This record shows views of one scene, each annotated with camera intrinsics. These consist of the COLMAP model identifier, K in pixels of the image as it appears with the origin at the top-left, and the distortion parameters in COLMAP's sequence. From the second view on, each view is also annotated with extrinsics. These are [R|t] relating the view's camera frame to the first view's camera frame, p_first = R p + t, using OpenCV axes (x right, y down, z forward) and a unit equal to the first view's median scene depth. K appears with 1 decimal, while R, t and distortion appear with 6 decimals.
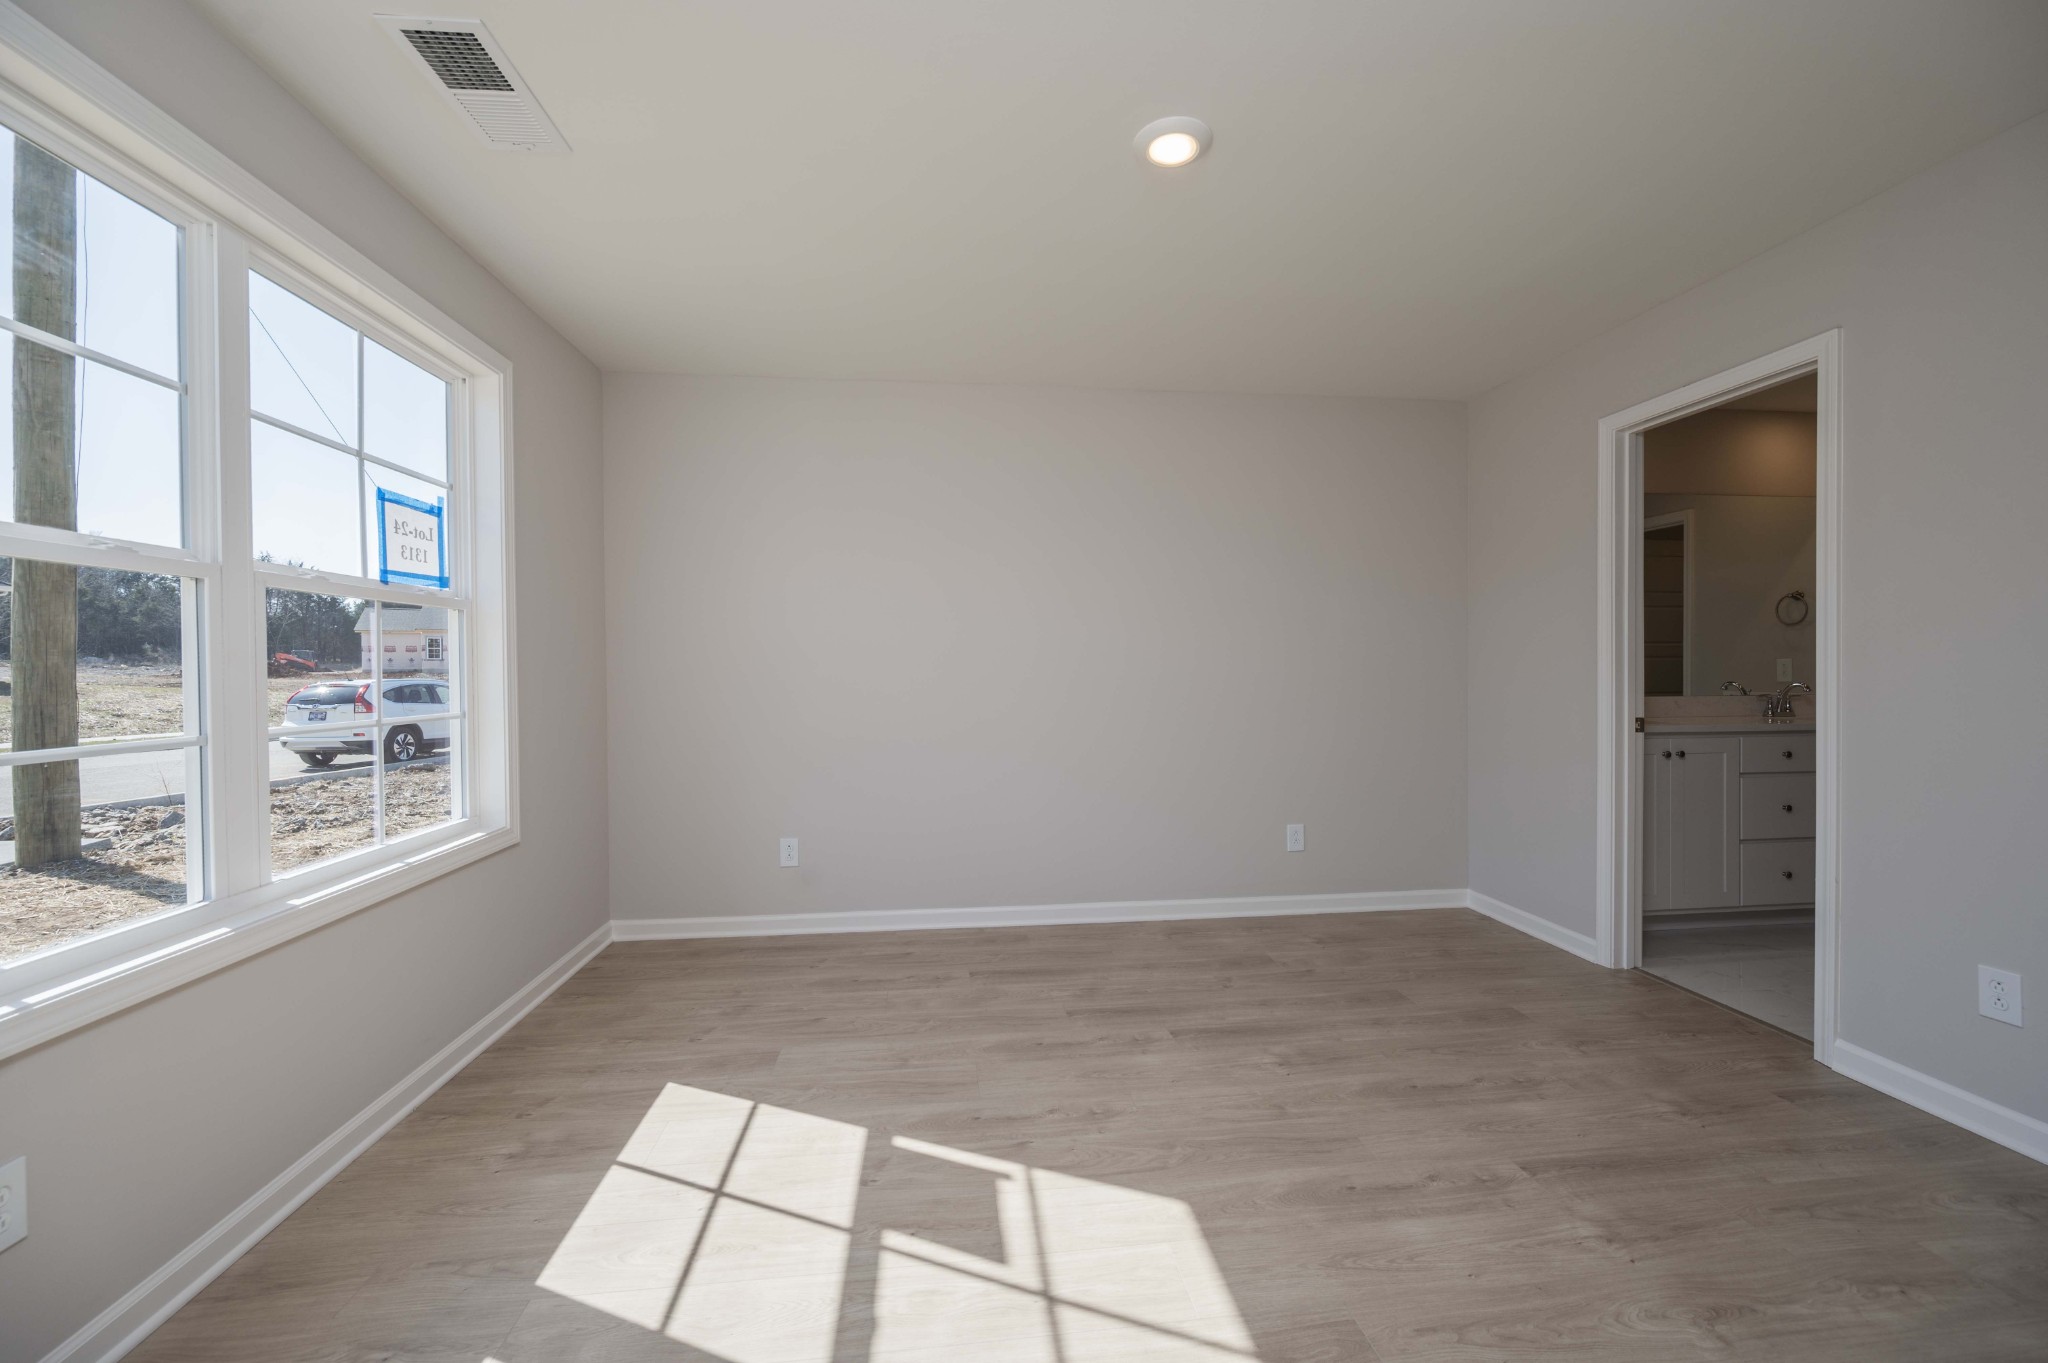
lens RADIAL K [[802.4, 0, 1009.2], [0, 802.4, 679.0], [0, 0, 1]] dist [-0.001039, -0.000343]
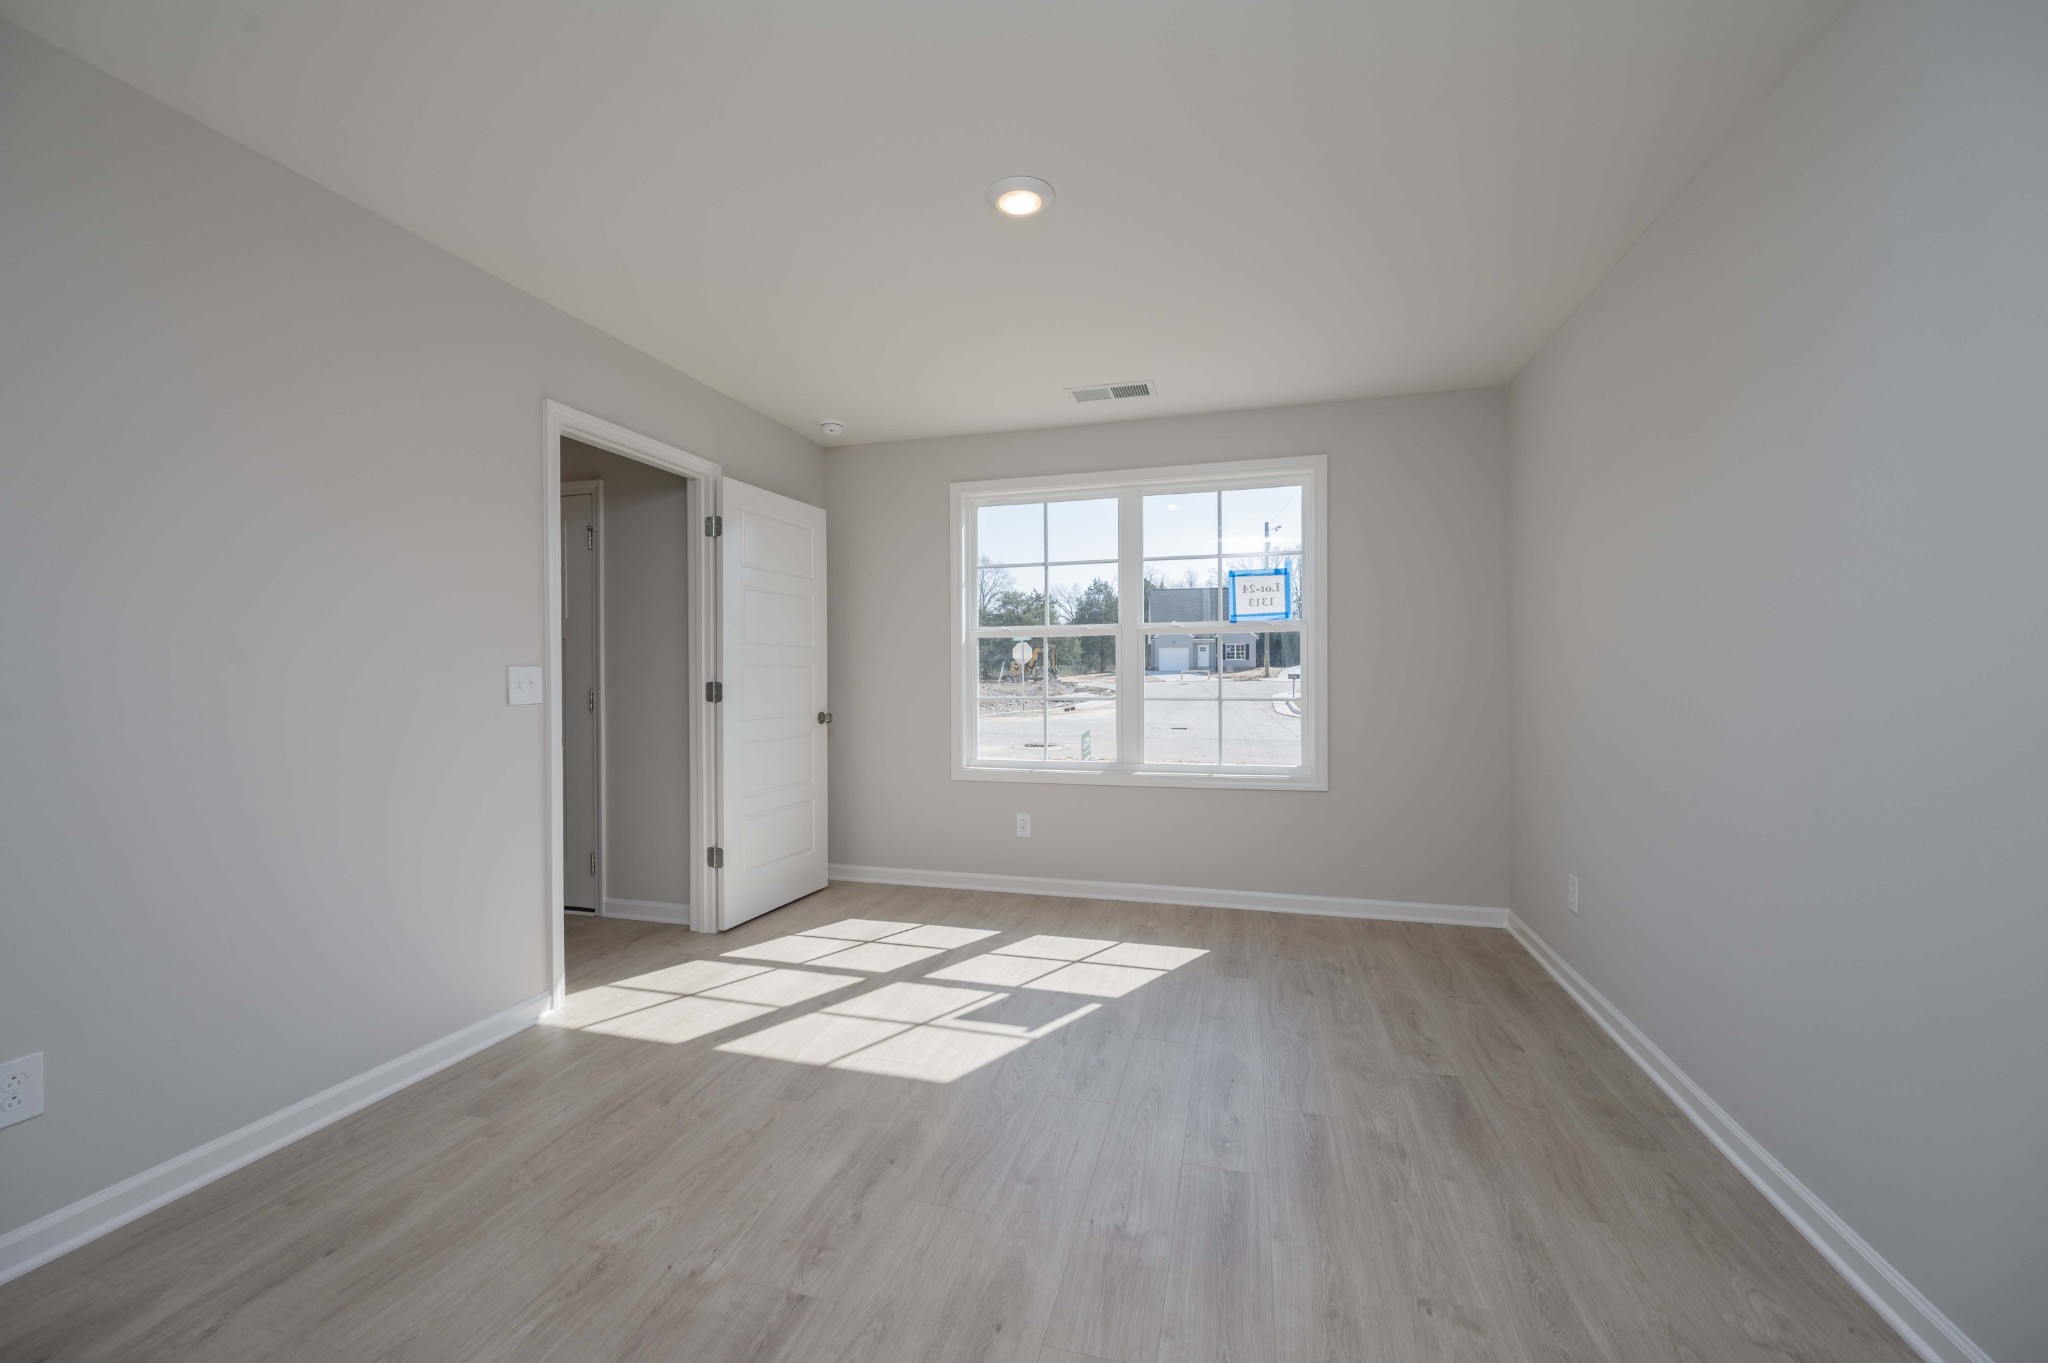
lens RADIAL K [[802.4, 0, 1040.3], [0, 802.4, 680.4], [0, 0, 1]] dist [-0.001039, -0.000343]
pose [[-0.351212, 0.017863, -0.936126, 1.274909], [-0.002706, 0.999794, 0.020093, -0.027050], [0.936292, 0.009591, -0.351091, 1.471483]]
